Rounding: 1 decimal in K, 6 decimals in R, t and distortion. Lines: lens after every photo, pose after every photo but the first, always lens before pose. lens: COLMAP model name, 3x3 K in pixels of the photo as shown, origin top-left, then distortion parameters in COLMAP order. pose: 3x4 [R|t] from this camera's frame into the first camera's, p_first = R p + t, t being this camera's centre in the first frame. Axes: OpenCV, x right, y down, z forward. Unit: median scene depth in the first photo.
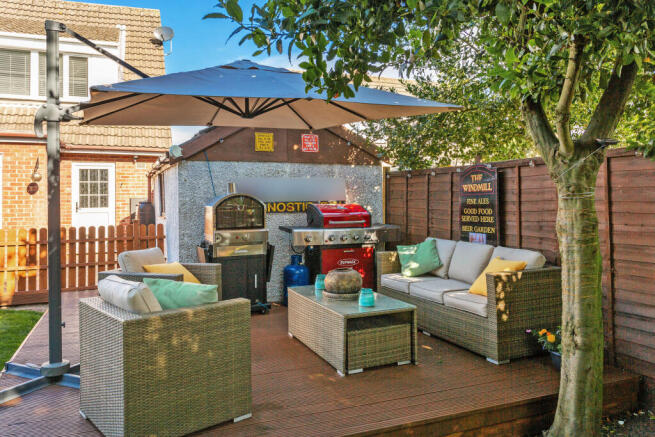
lens RADIAL K [[512.0, 0, 327.4], [0, 512.0, 192.3], [0, 0, 1]] dist [0.001483, 0.002131]
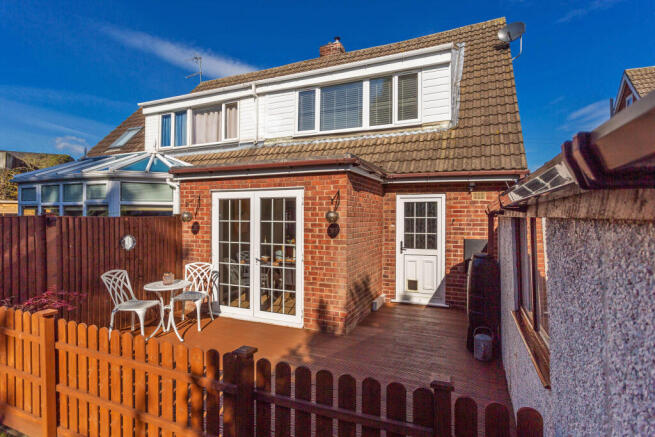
lens RADIAL K [[343.5, 0, 327.5], [0, 343.5, 217.8], [0, 0, 1]] dist [0.002848, 0.000314]
pose [[0.712070, 0.011886, -0.702007, -0.174965], [-0.001949, 0.999886, 0.014953, -0.028095], [0.702105, -0.009280, 0.712013, 0.502992]]
